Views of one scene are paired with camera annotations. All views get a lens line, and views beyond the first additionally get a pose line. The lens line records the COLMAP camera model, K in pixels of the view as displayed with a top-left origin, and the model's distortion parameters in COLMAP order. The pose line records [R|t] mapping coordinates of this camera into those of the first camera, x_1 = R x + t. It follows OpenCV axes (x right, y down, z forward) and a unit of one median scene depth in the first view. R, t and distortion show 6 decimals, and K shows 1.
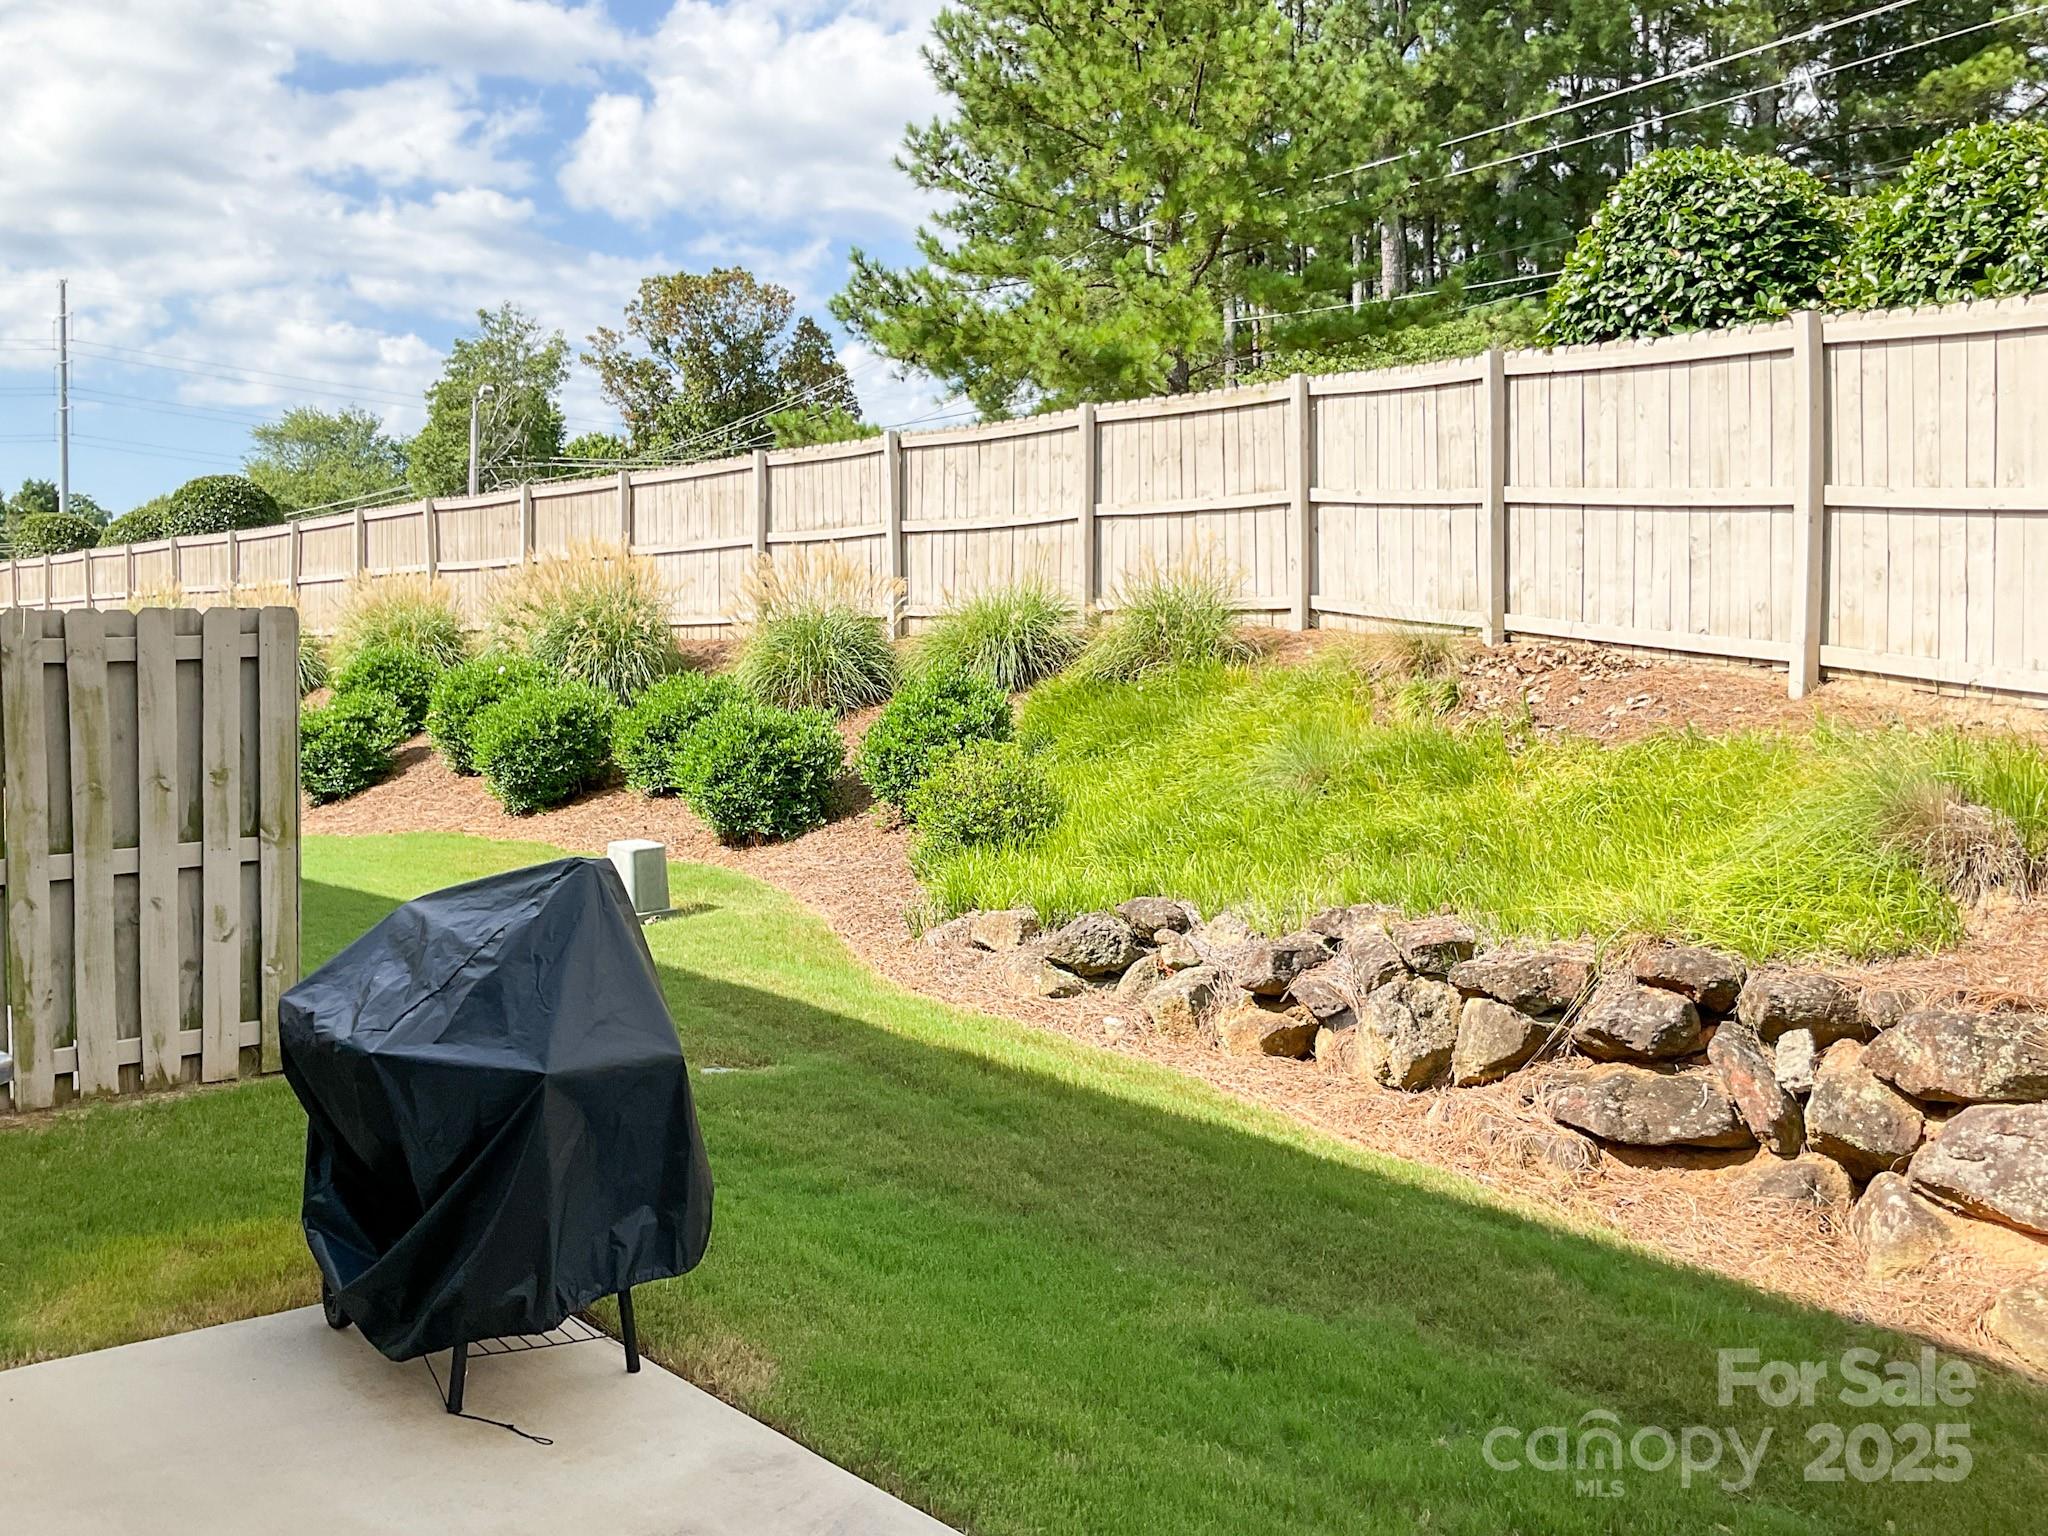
lens RADIAL K [[2089.4, 0, 1024.0], [0, 2089.4, 768.0], [0, 0, 1]] dist [0.001162, 0.000662]
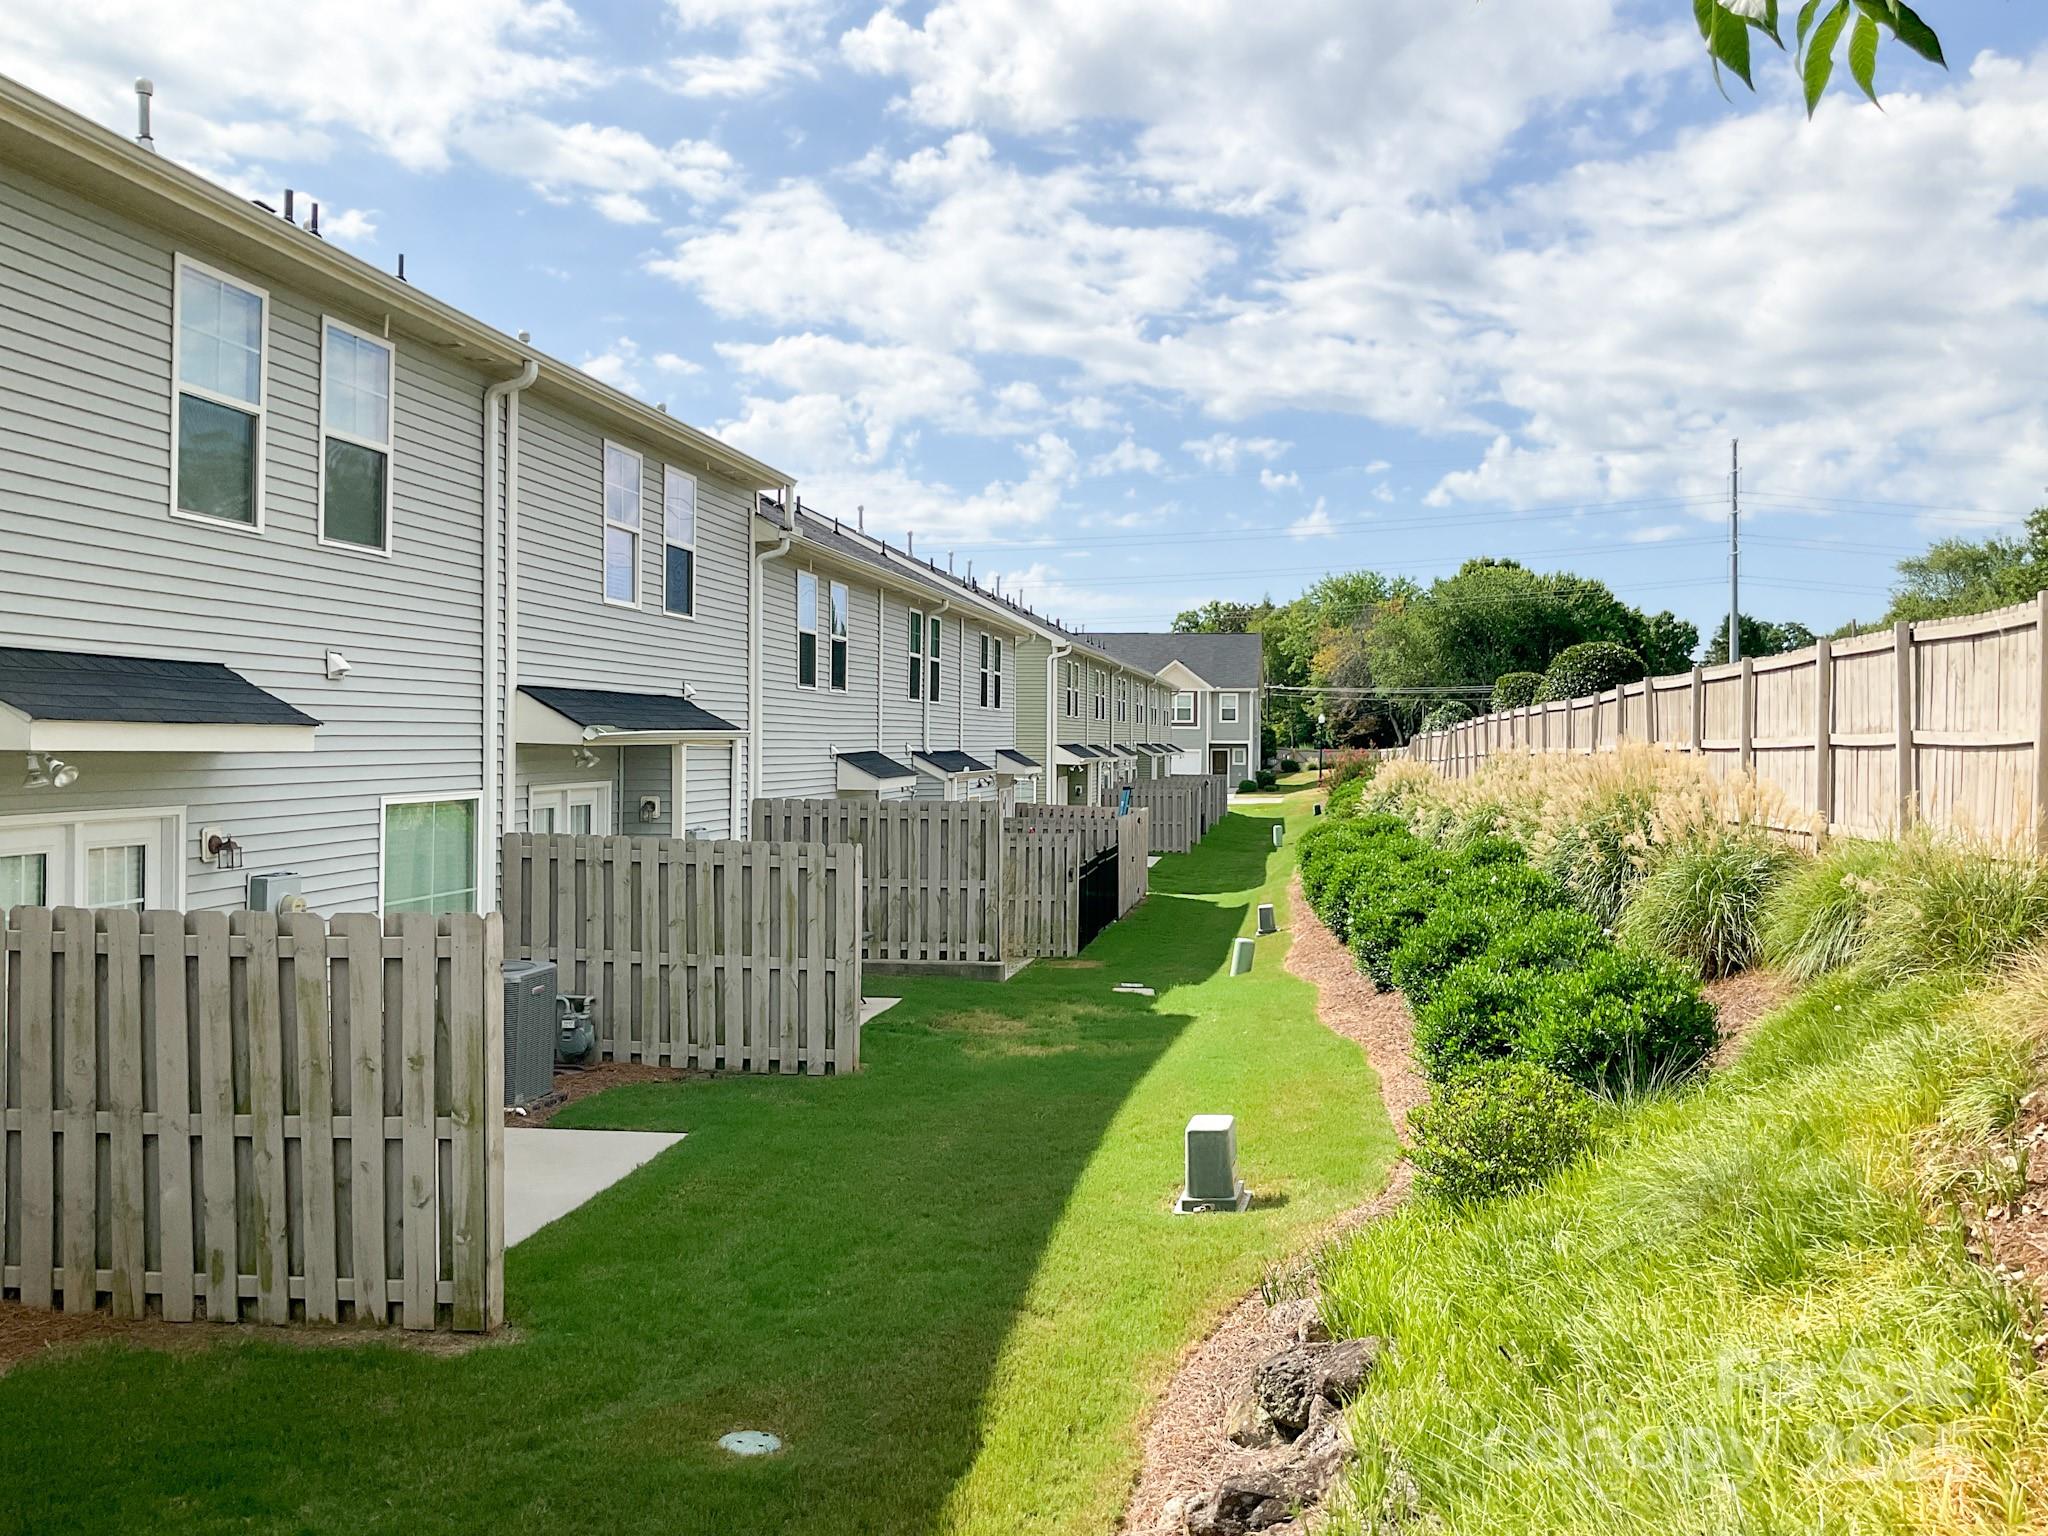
lens RADIAL K [[1903.7, 0, 1024.0], [0, 1903.7, 768.0], [0, 0, 1]] dist [-0.013018, -0.004015]
pose [[0.667499, 0.021330, -0.744305, 0.149844], [-0.057264, 0.998100, -0.022752, -0.037725], [0.742406, 0.057809, 0.667452, 0.137453]]
